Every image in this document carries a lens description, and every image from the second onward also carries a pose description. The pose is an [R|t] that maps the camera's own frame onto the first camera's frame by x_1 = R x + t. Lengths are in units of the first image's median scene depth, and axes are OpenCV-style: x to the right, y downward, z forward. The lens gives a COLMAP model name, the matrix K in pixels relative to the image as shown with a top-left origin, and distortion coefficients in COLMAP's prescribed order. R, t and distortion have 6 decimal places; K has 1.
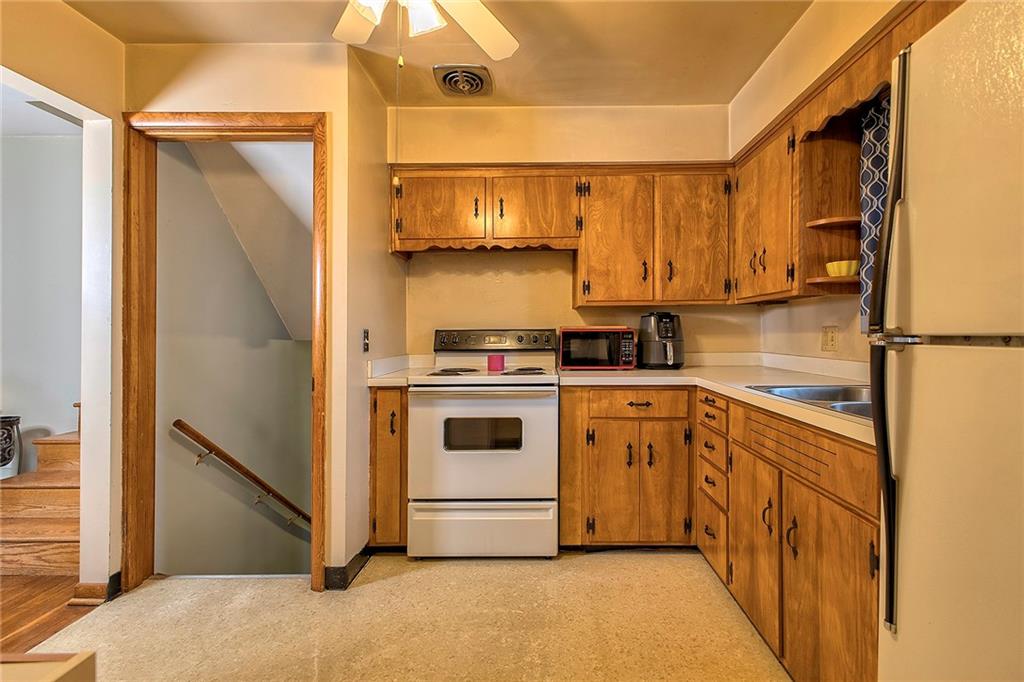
lens RADIAL K [[445.8, 0, 518.7], [0, 445.8, 334.4], [0, 0, 1]] dist [0.017753, 0.000210]
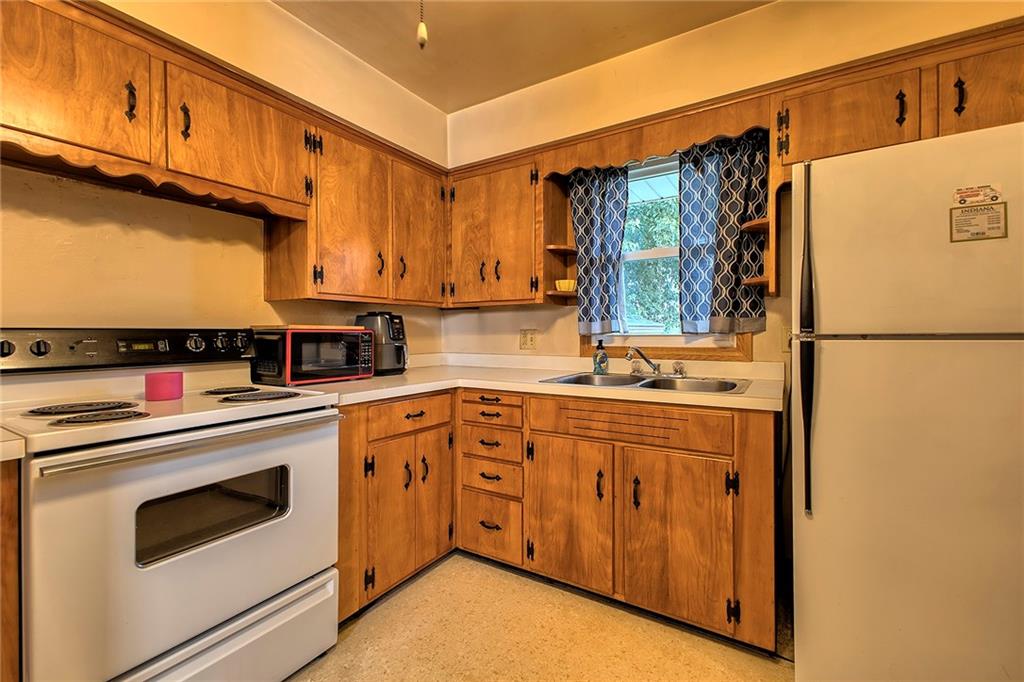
lens RADIAL K [[445.8, 0, 516.7], [0, 445.8, 339.2], [0, 0, 1]] dist [0.017753, 0.000210]
pose [[0.509996, -0.007563, 0.860144, -0.385167], [0.004396, 0.999971, 0.006186, 0.001650], [-0.860166, 0.000627, 0.510014, 0.374012]]
